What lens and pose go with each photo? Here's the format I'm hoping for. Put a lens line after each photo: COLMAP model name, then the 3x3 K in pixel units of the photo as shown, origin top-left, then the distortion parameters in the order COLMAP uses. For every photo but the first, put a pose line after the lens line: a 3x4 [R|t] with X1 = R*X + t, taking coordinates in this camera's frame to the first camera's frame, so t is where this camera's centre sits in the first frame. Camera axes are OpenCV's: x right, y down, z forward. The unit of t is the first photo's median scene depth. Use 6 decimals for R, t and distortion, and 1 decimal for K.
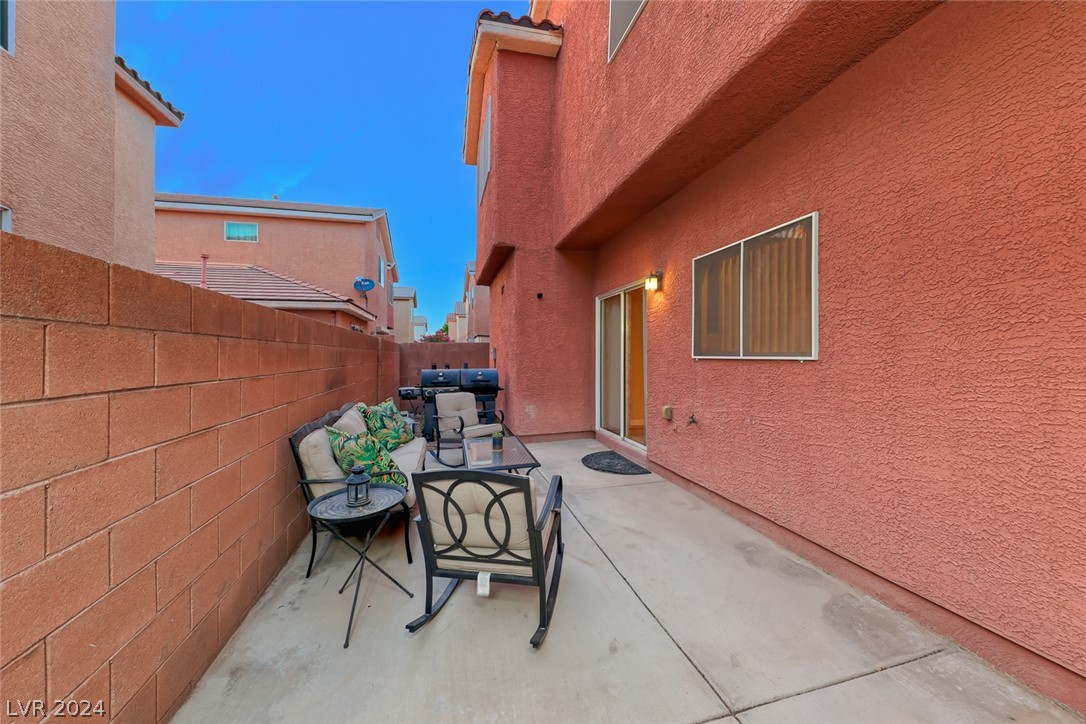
lens RADIAL K [[388.4, 0, 545.9], [0, 388.4, 349.4], [0, 0, 1]] dist [-0.000133, -0.000080]
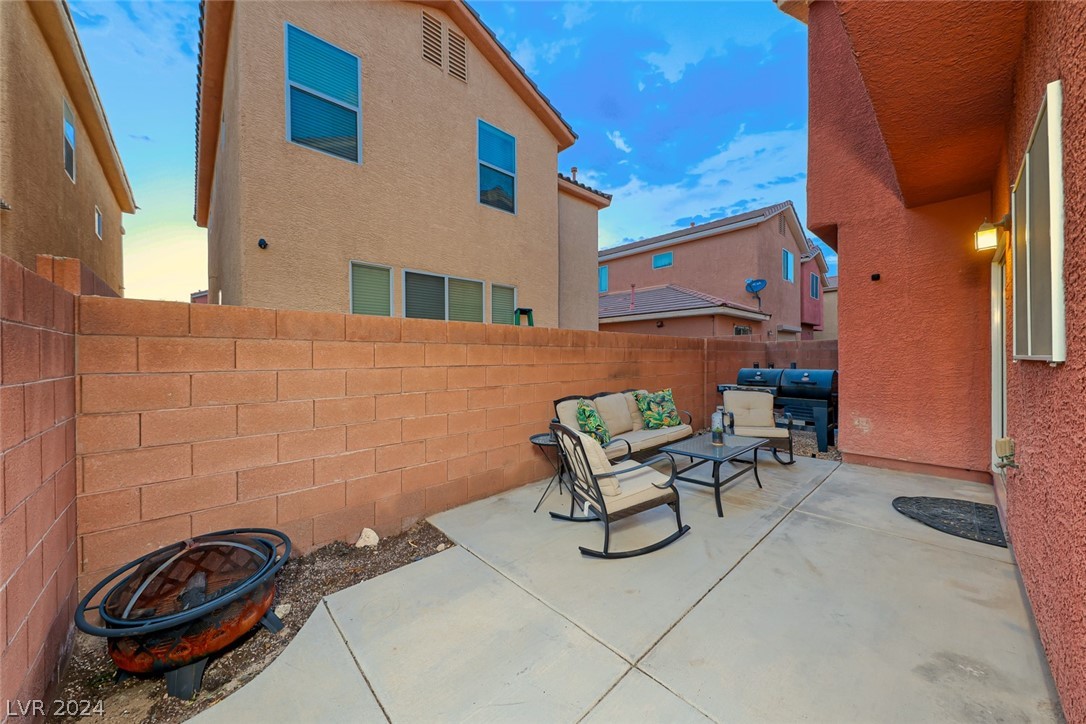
lens RADIAL K [[388.4, 0, 545.9], [0, 388.4, 349.4], [0, 0, 1]] dist [-0.000133, -0.000080]
pose [[0.470394, -0.010432, -0.882395, 0.557638], [0.011333, 0.999919, -0.005779, 0.003933], [0.882384, -0.007282, 0.470474, 0.094877]]
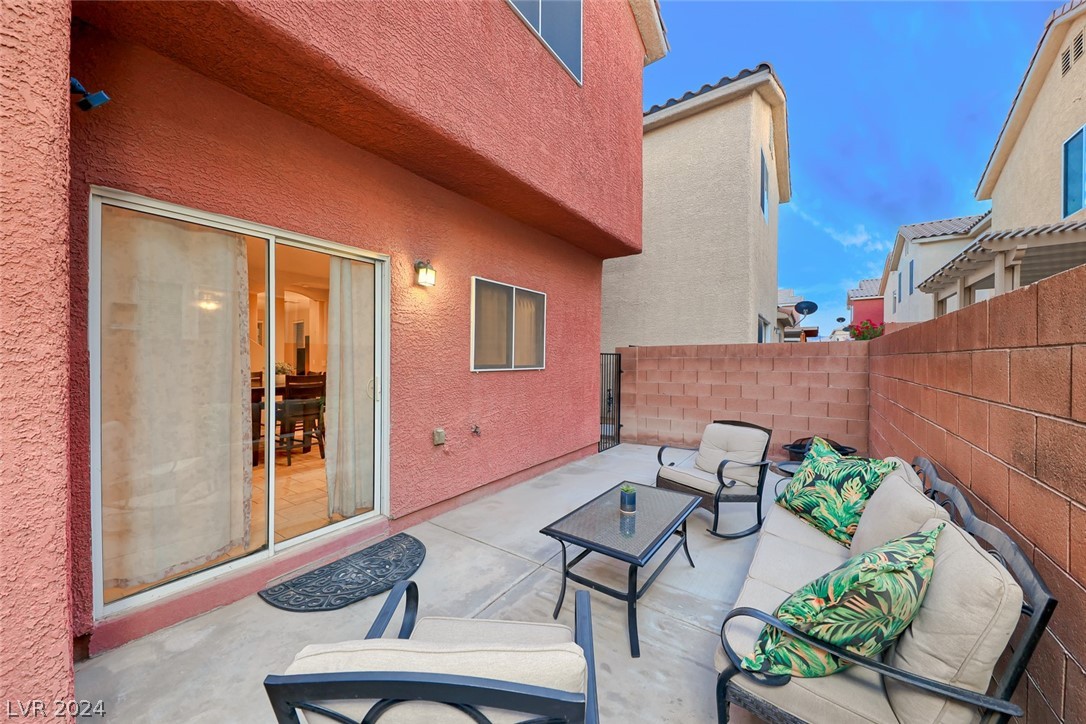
lens RADIAL K [[377.9, 0, 539.5], [0, 377.9, 368.7], [0, 0, 1]] dist [0.000023, -0.000010]
pose [[-0.621948, -0.006852, 0.783028, -0.518987], [-0.001141, 0.999969, 0.007844, 0.007215], [-0.783058, 0.003985, -0.621936, 1.463474]]
